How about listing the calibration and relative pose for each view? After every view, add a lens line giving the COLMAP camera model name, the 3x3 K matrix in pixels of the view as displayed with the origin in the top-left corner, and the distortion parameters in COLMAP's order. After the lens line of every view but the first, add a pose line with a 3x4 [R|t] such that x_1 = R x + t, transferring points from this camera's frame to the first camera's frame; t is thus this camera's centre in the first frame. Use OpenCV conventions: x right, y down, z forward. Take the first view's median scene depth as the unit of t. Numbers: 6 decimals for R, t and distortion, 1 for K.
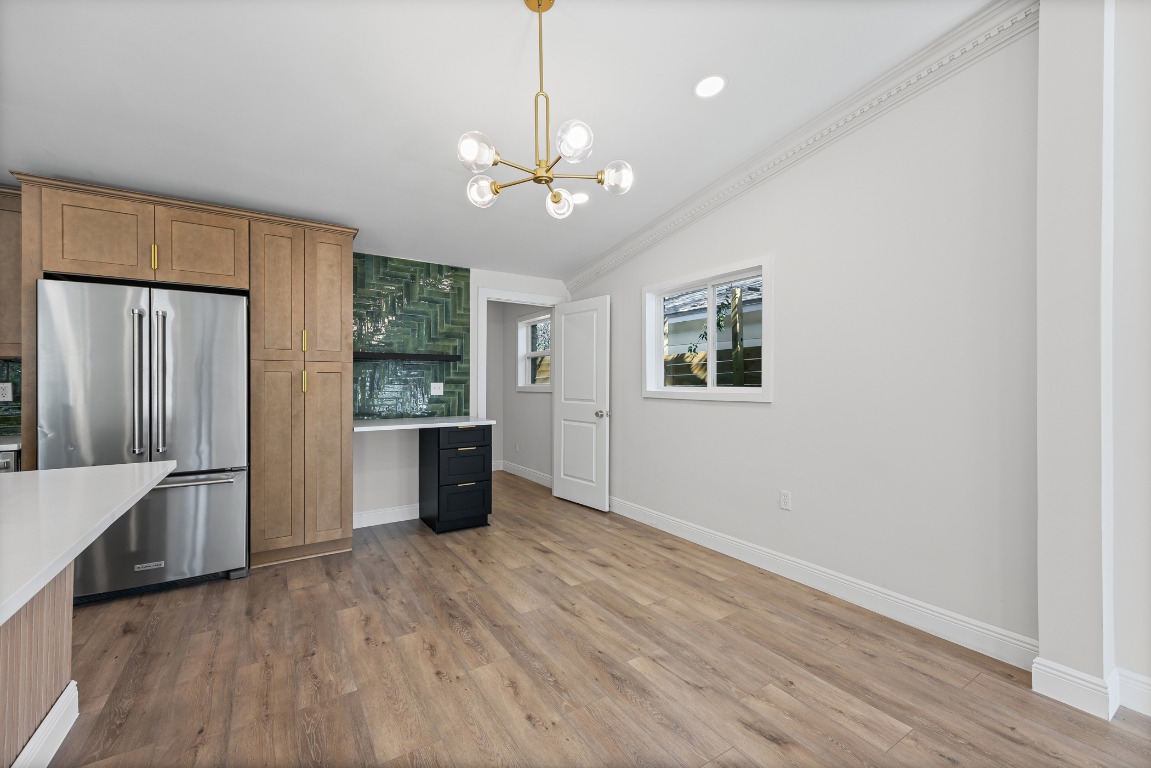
lens RADIAL K [[472.2, 0, 580.8], [0, 472.2, 385.3], [0, 0, 1]] dist [0.009807, -0.000152]
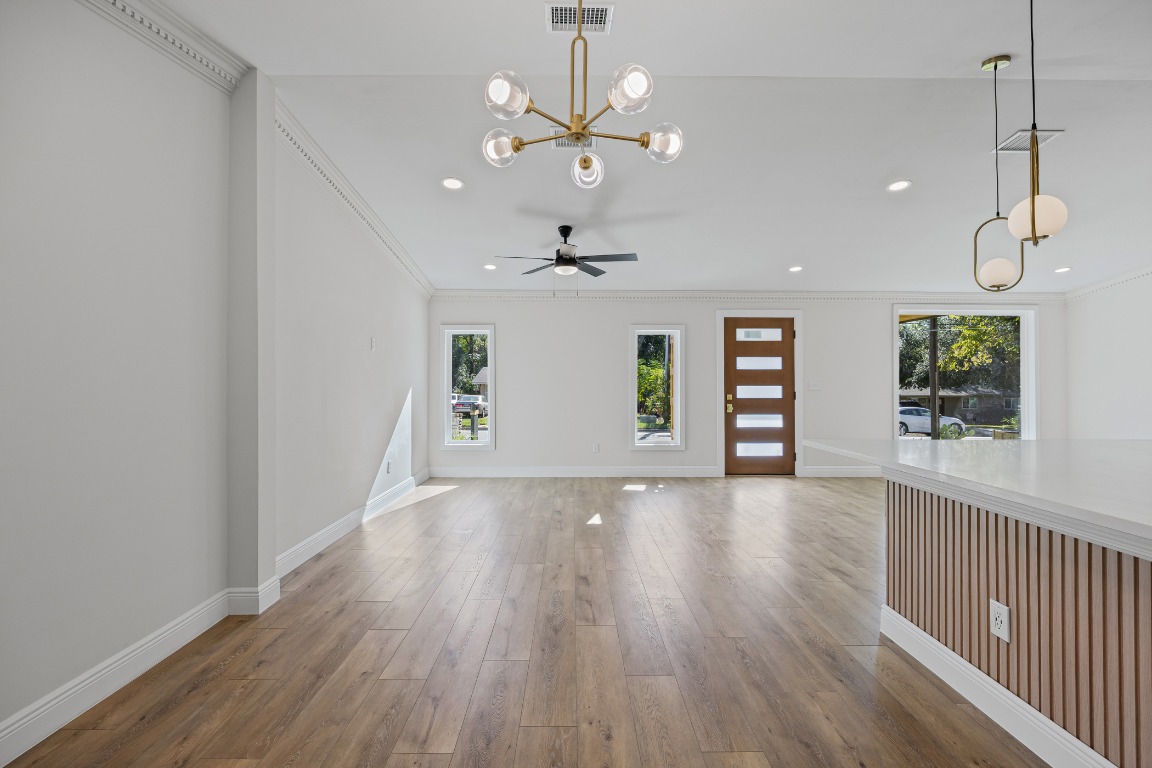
lens RADIAL K [[522.4, 0, 567.4], [0, 522.4, 379.2], [0, 0, 1]] dist [-0.005627, -0.000313]
pose [[-0.830826, 0.002092, 0.556529, -0.371373], [0.003452, 0.999993, 0.001393, -0.004443], [-0.556522, 0.003078, -0.830827, 1.147268]]
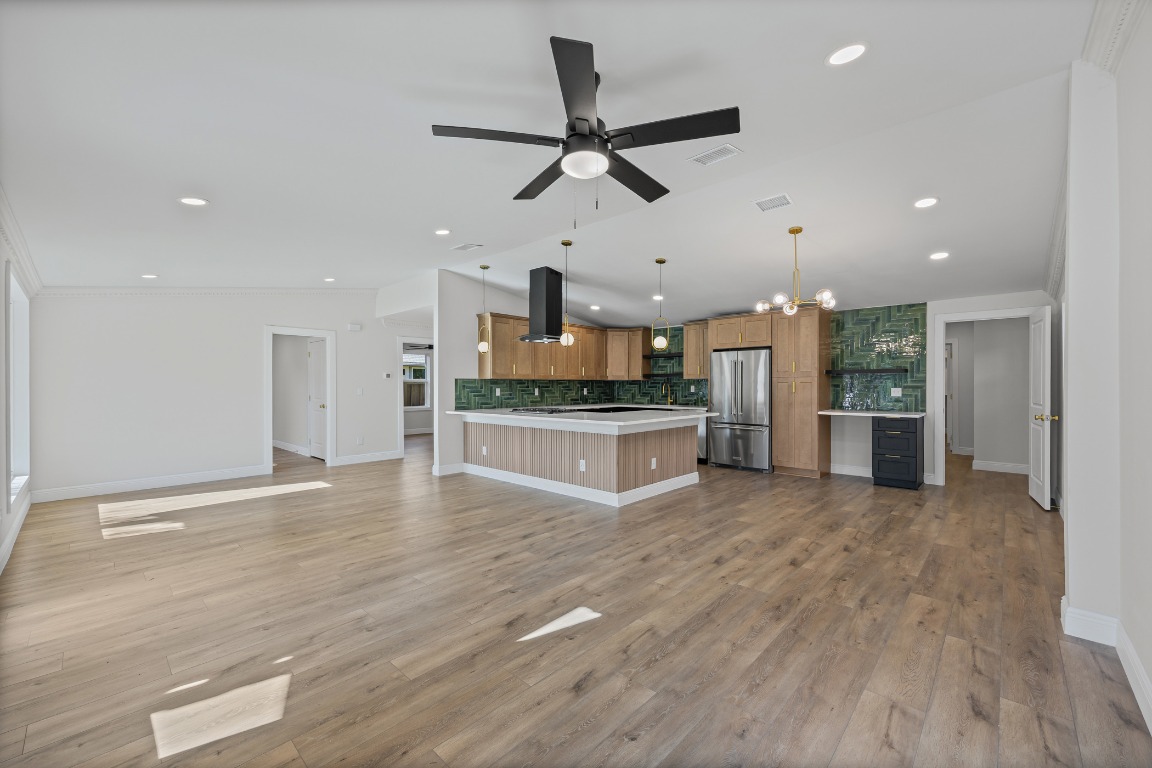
lens RADIAL K [[472.6, 0, 573.7], [0, 472.6, 387.6], [0, 0, 1]] dist [0.009807, -0.000152]
pose [[0.237462, 0.004638, -0.971386, 1.293370], [-0.004735, 0.999982, 0.003618, -0.010001], [0.971385, 0.003740, 0.237479, -0.442975]]
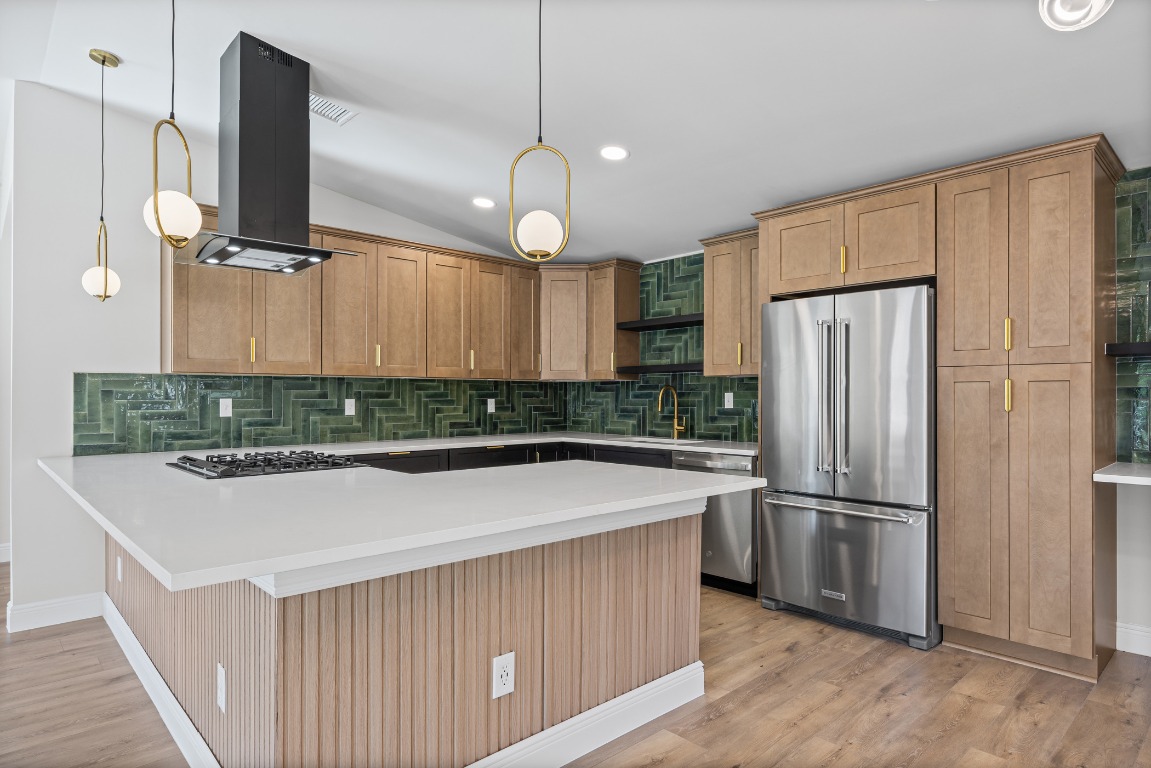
lens RADIAL K [[653.3, 0, 575.2], [0, 653.3, 393.9], [0, 0, 1]] dist [0.006749, -0.000819]
pose [[0.168551, -0.003175, -0.985688, 0.249596], [-0.005798, 0.999974, -0.004212, -0.002998], [0.985676, 0.006425, 0.168528, 0.270058]]
